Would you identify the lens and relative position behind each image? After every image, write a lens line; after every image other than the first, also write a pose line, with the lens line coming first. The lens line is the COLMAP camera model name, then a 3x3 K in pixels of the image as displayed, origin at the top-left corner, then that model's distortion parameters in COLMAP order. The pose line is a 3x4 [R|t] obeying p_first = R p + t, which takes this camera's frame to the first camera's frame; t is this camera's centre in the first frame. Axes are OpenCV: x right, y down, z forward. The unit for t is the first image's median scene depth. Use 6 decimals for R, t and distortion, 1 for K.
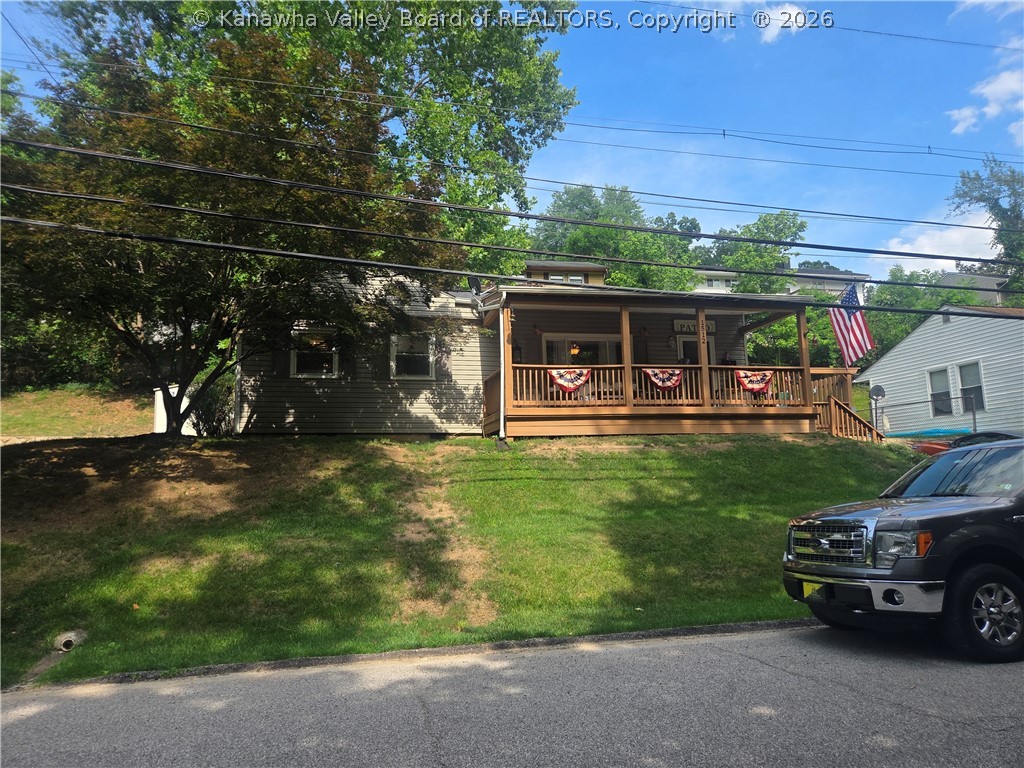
lens RADIAL K [[685.9, 0, 510.4], [0, 685.9, 385.4], [0, 0, 1]] dist [0.004549, 0.001755]
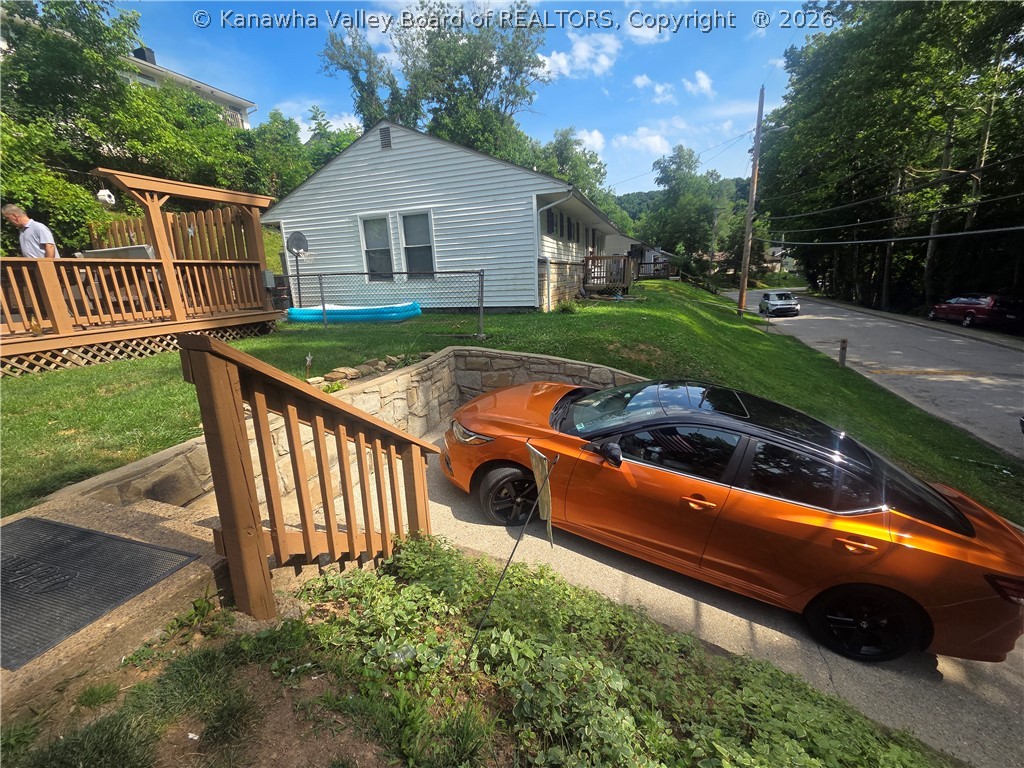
lens RADIAL K [[417.1, 0, 510.4], [0, 417.1, 385.7], [0, 0, 1]] dist [0.013890, -0.000703]
pose [[0.539060, -0.214157, 0.814587, 0.287205], [-0.093177, 0.946036, 0.310376, -0.004726], [-0.837098, -0.243212, 0.490015, 0.605856]]
